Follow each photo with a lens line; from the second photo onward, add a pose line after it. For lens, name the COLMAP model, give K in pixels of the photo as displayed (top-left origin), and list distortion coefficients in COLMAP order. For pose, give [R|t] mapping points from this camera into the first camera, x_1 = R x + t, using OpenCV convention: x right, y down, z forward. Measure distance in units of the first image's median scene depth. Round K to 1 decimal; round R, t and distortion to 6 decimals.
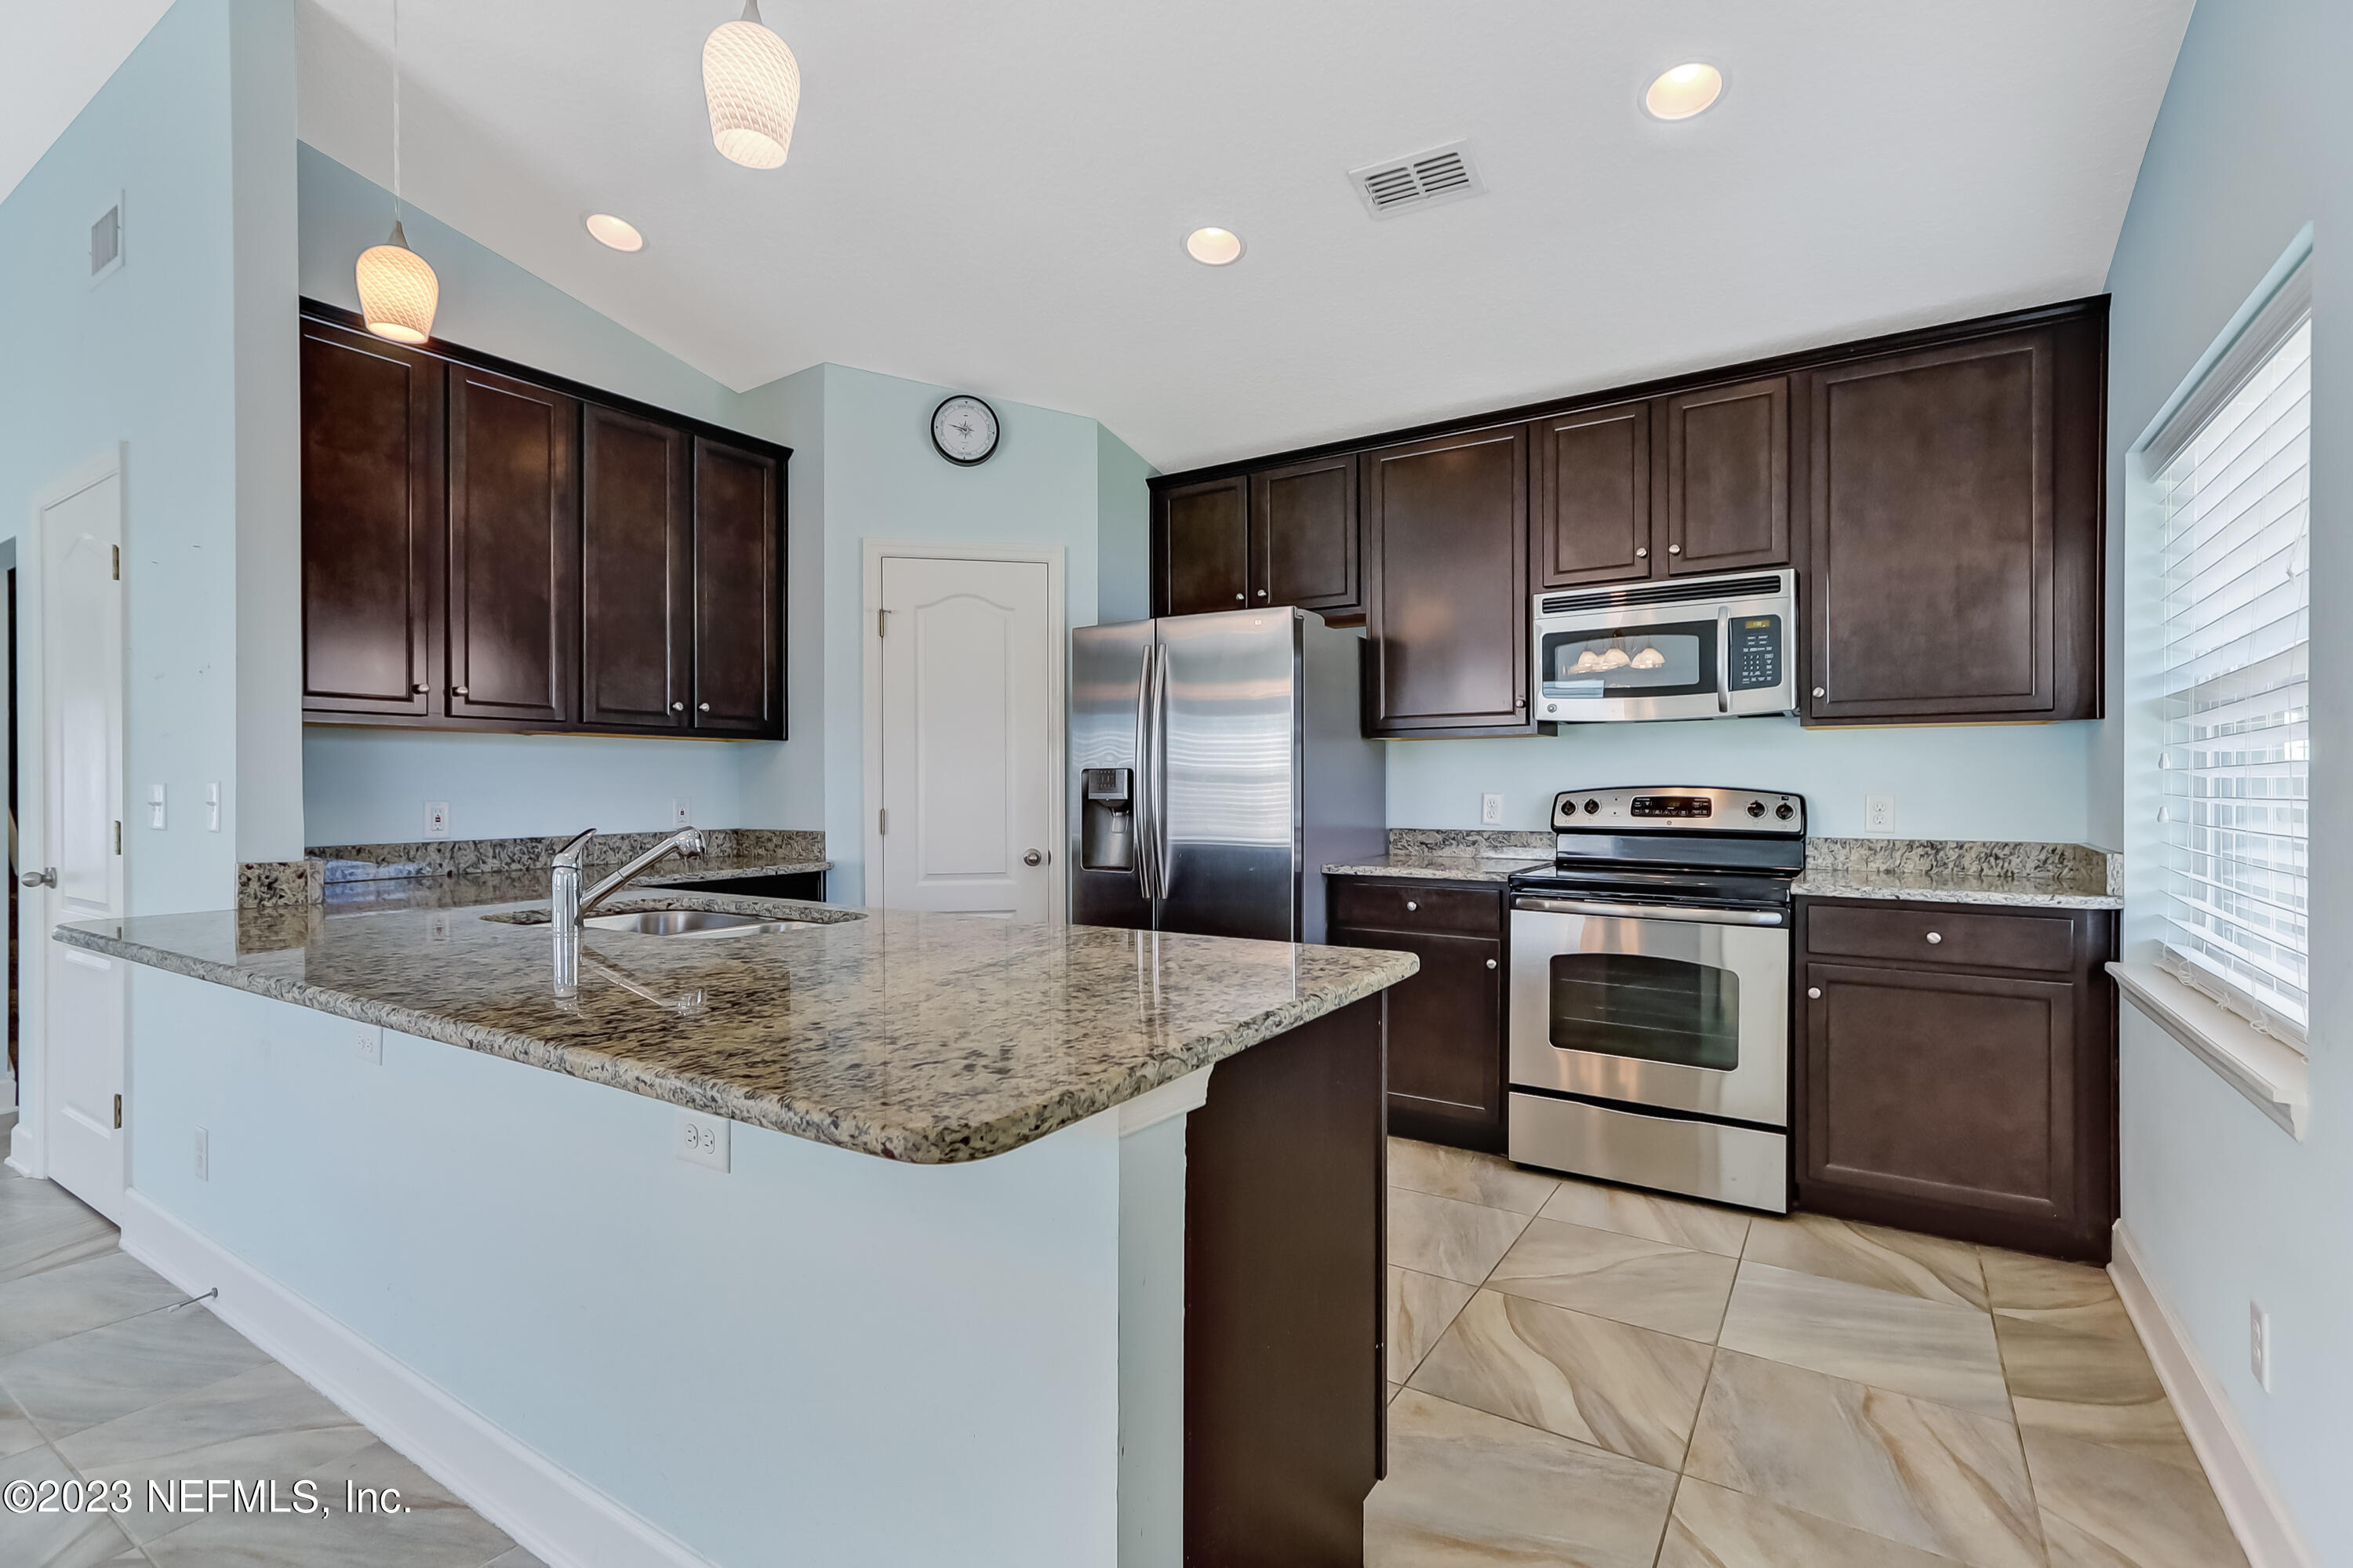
lens RADIAL K [[1091.4, 0, 1176.5], [0, 1091.4, 784.0], [0, 0, 1]] dist [0.001232, 0.000737]
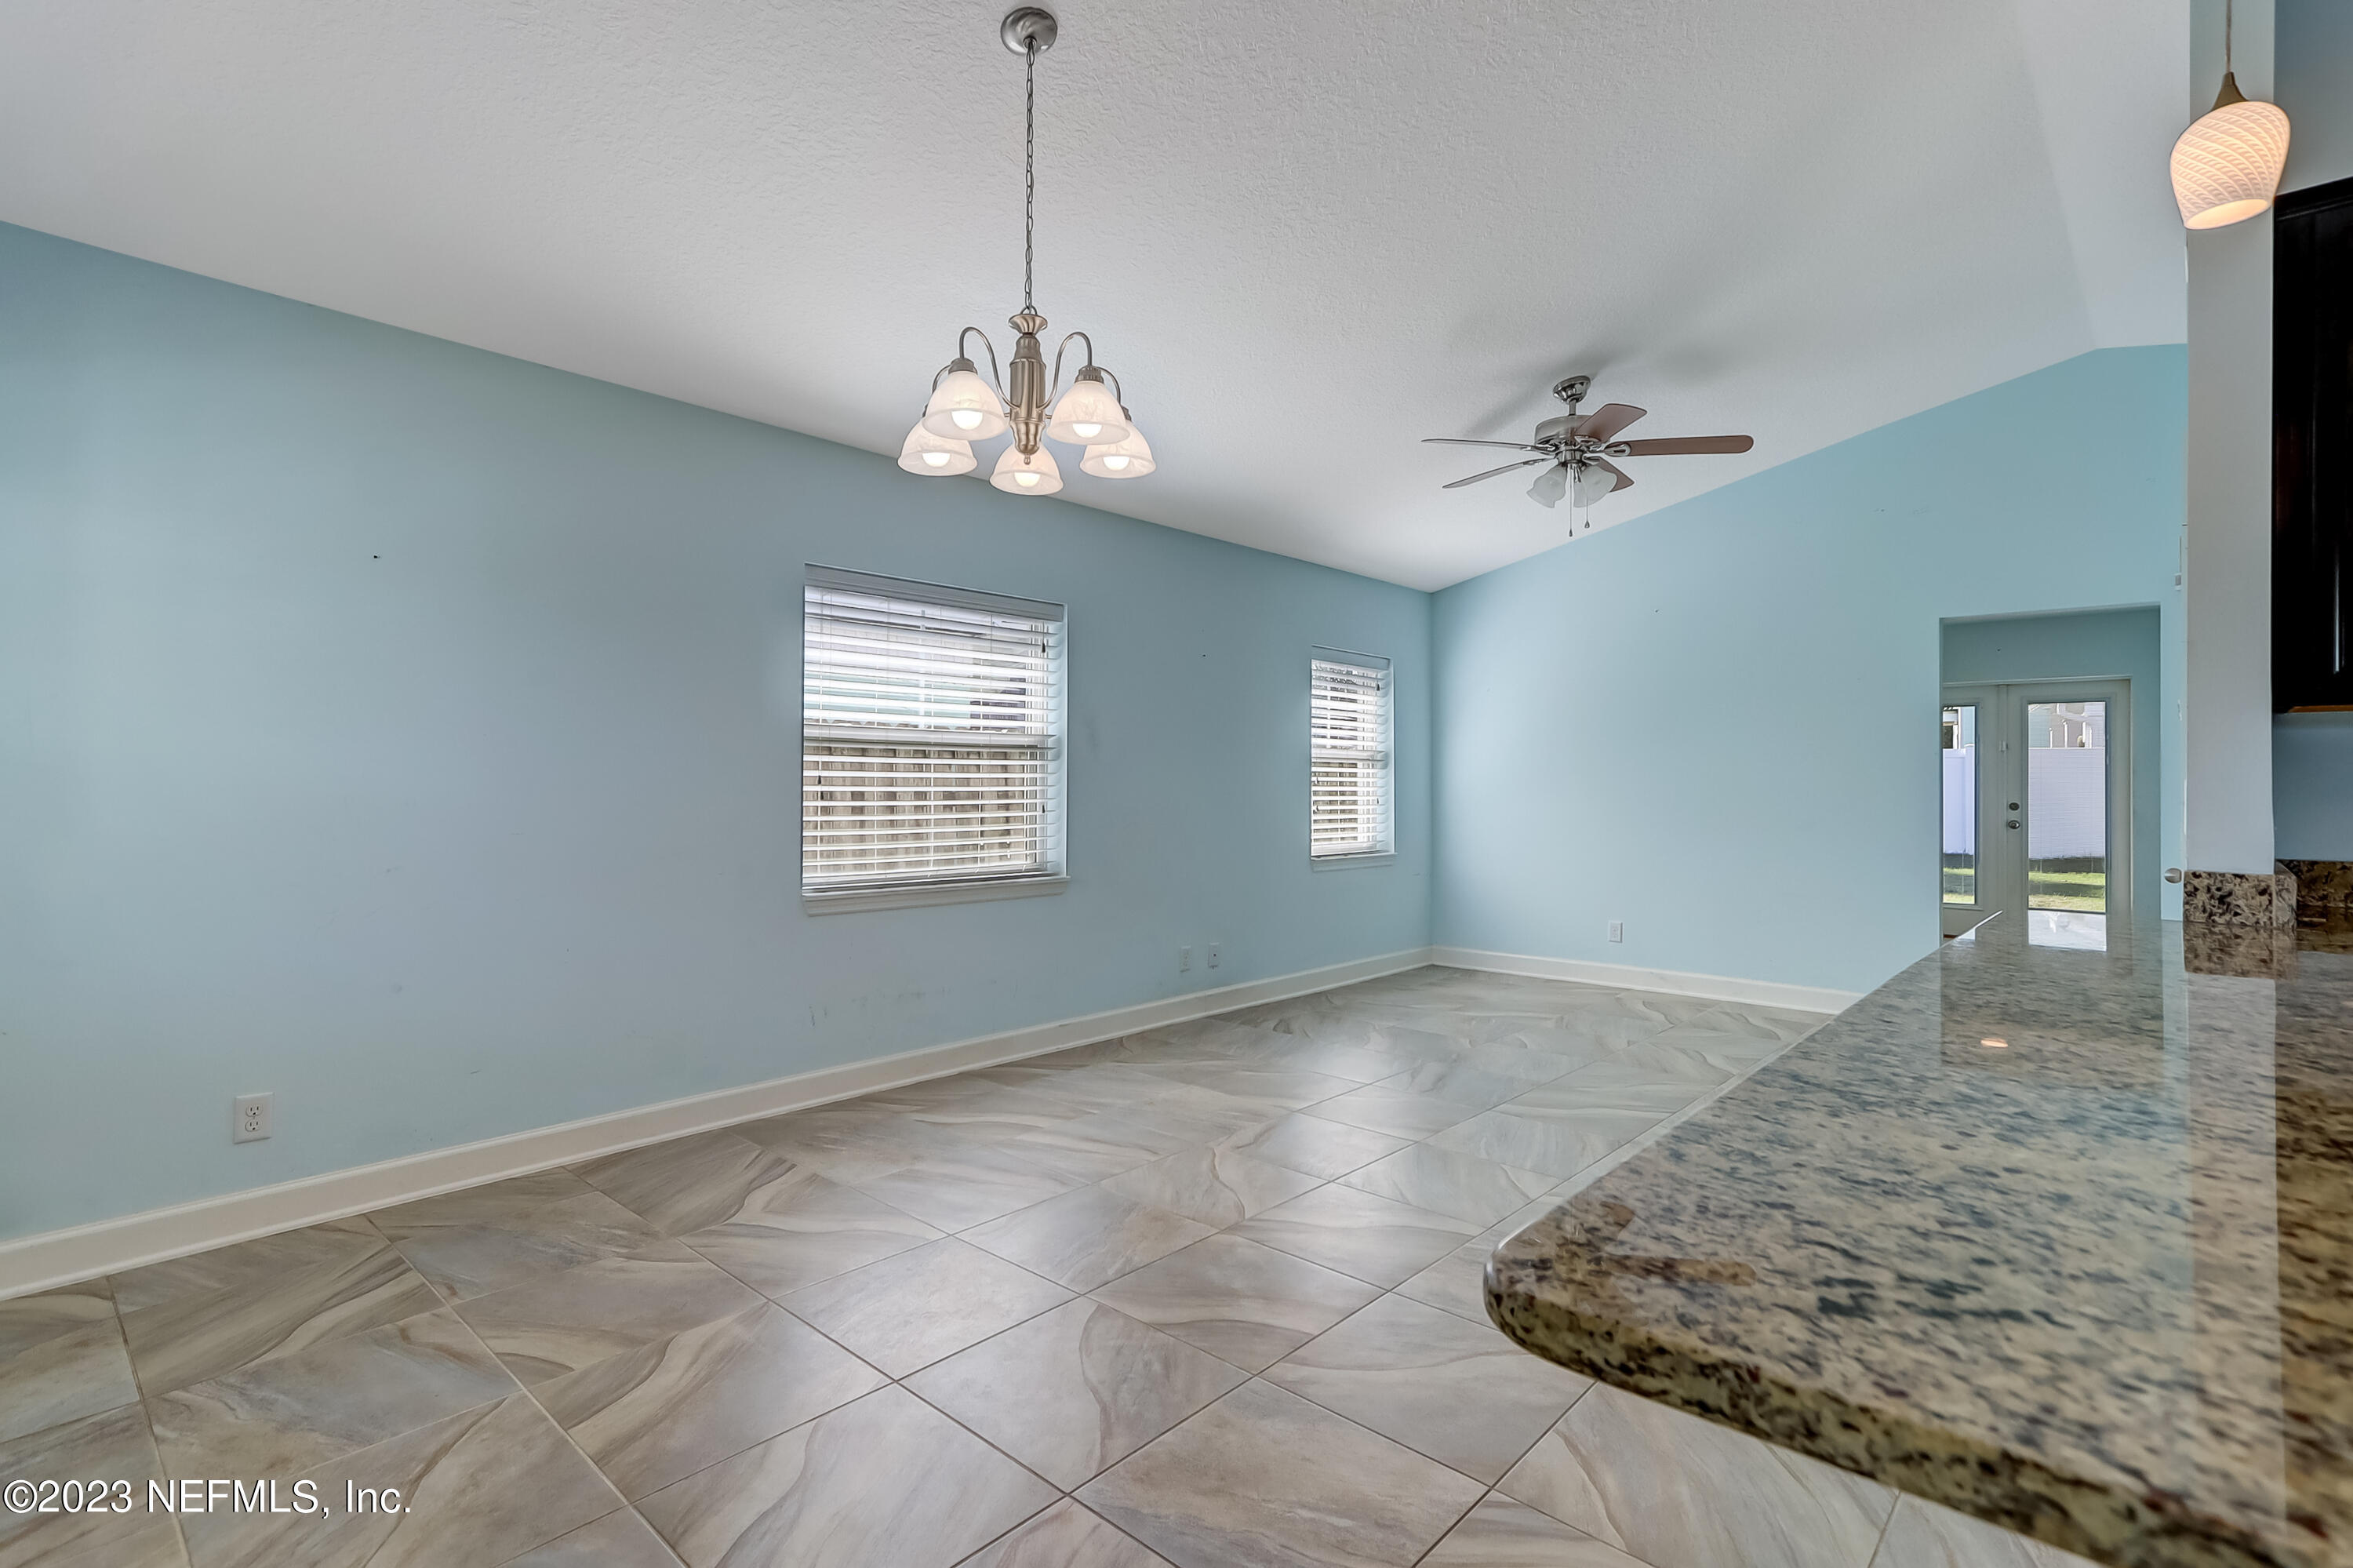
lens RADIAL K [[1106.6, 0, 1163.3], [0, 1106.6, 772.0], [0, 0, 1]] dist [0.006452, 0.000903]
pose [[-0.170490, -0.007306, -0.985332, 0.138520], [-0.003708, 0.999970, -0.006773, 0.000692], [0.985352, 0.002499, -0.170512, 0.239273]]
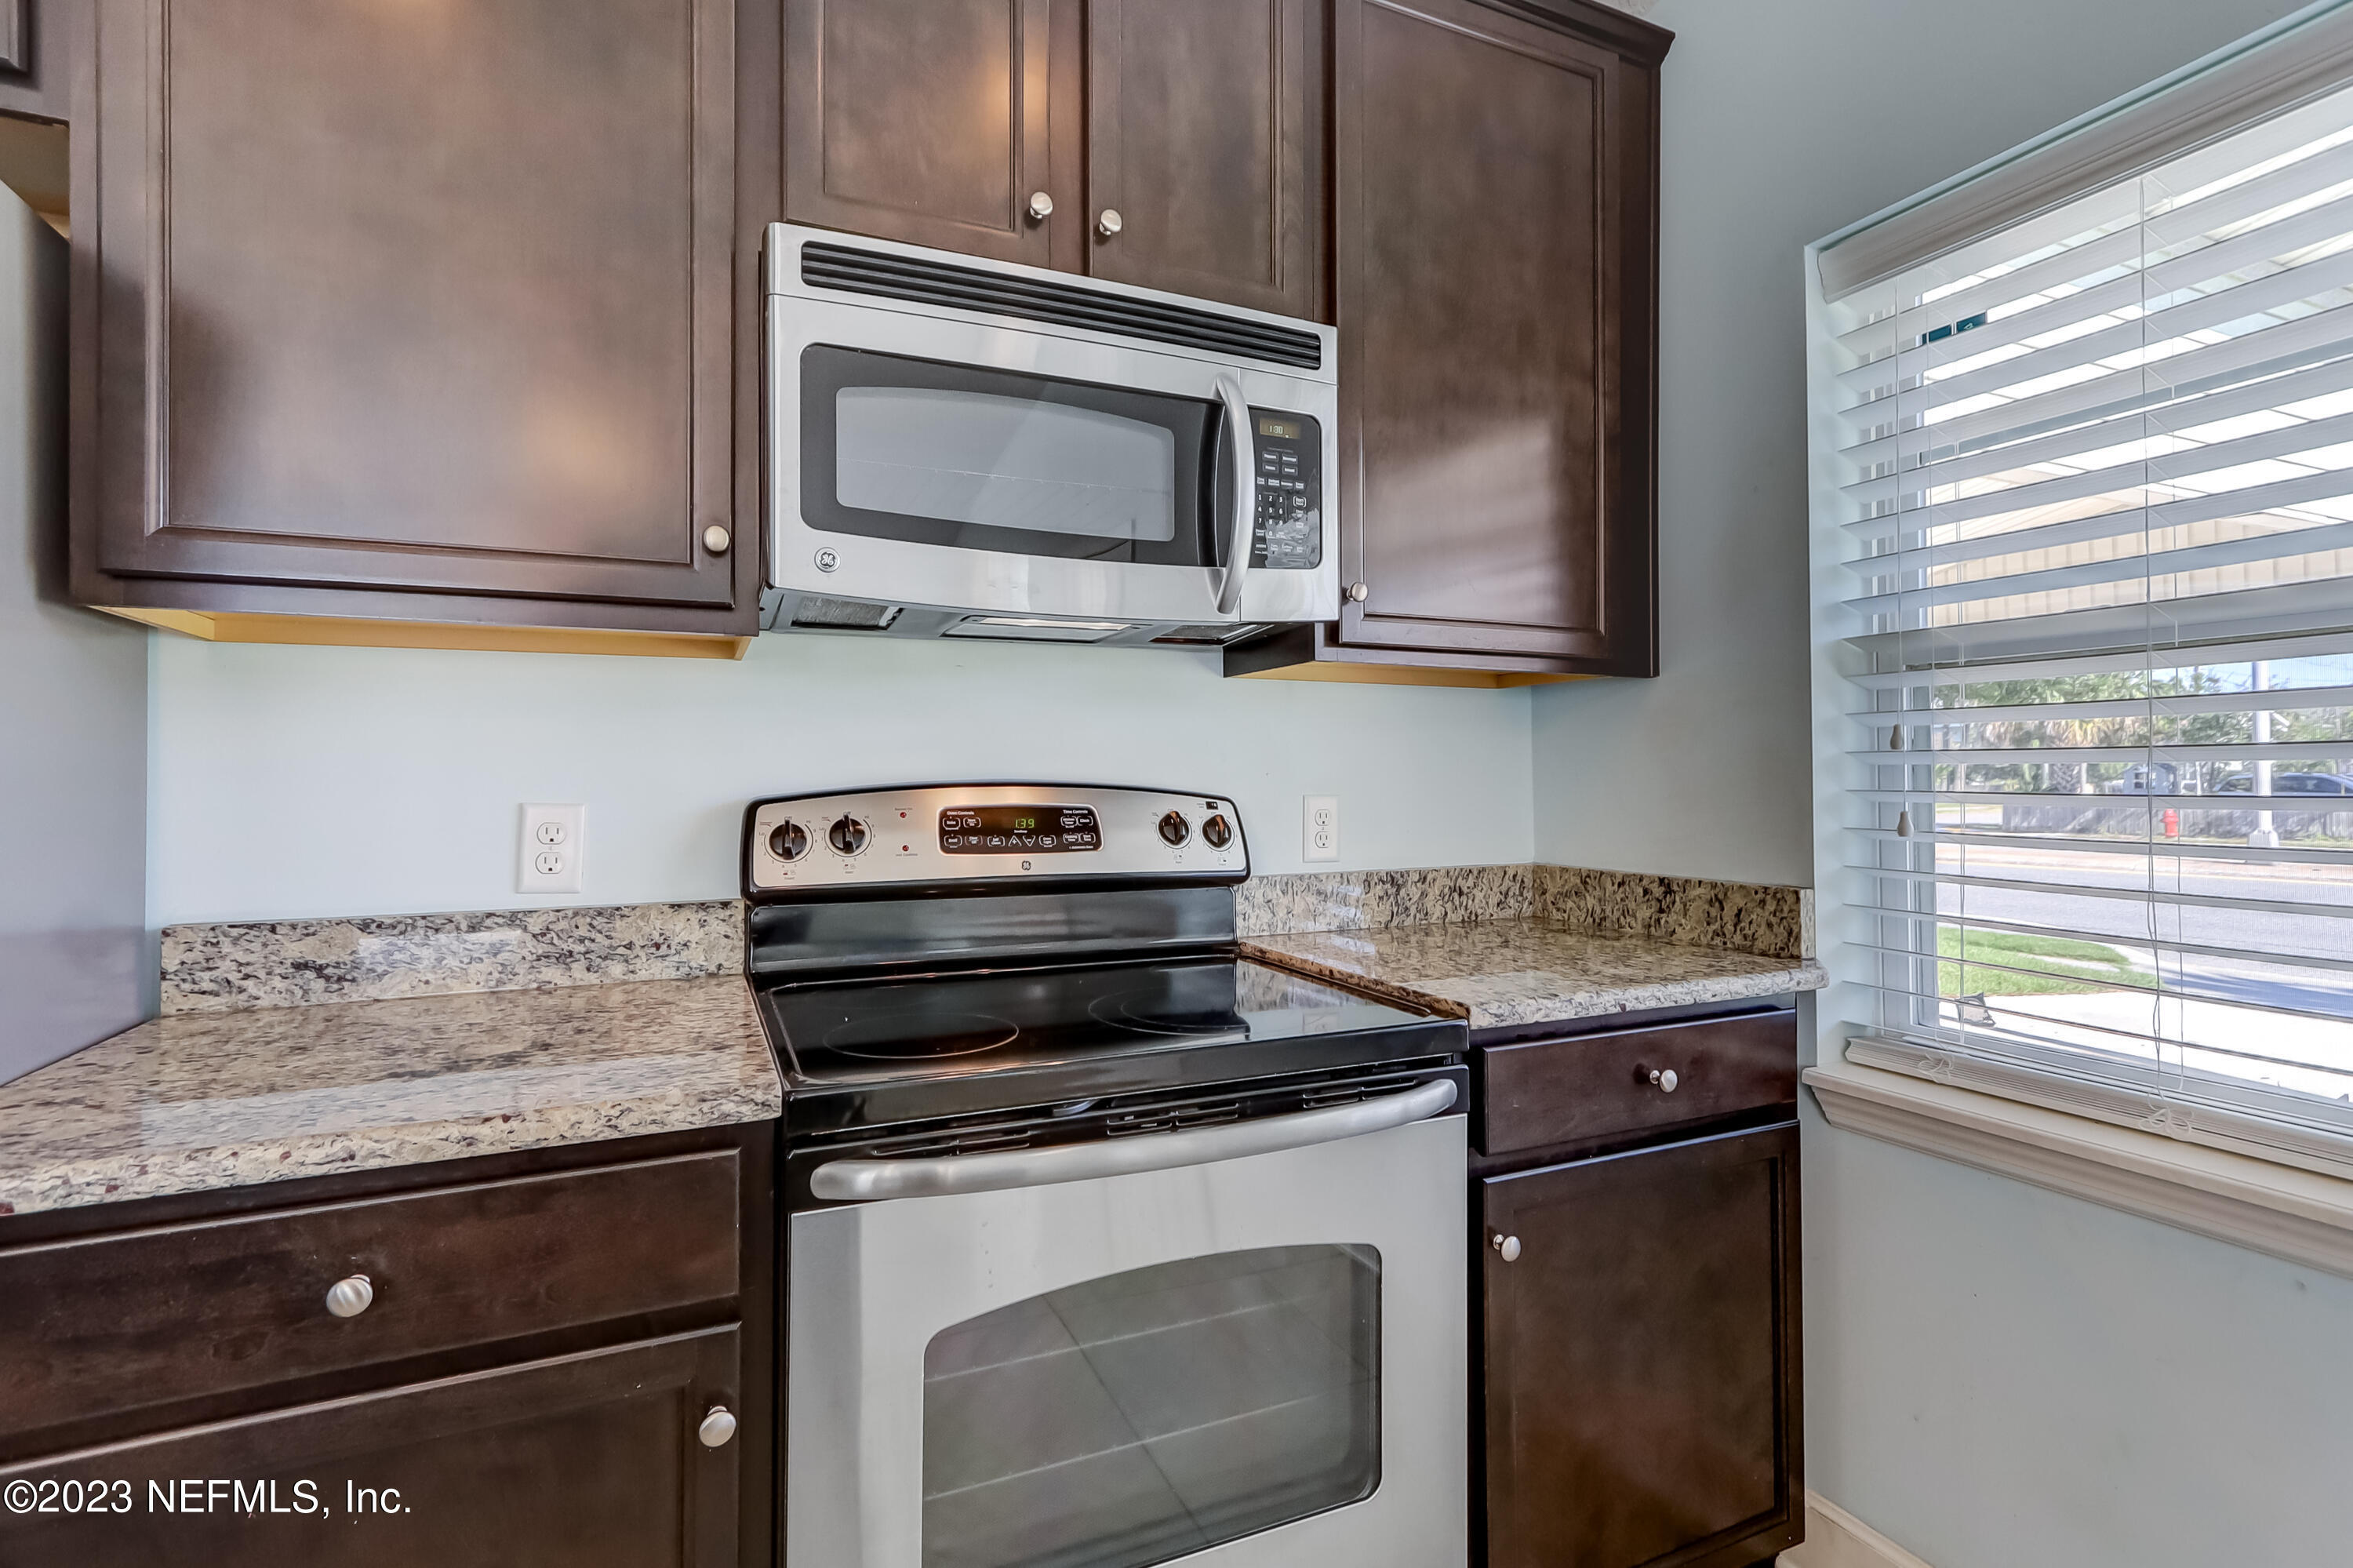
lens RADIAL K [[1076.6, 0, 1152.0], [0, 1076.6, 759.9], [0, 0, 1]] dist [0.000144, 0.000390]
pose [[0.545786, 0.014472, 0.837800, 0.119196], [0.002912, 0.999812, -0.019167, 0.001404], [-0.837920, 0.012901, 0.545641, 0.764835]]
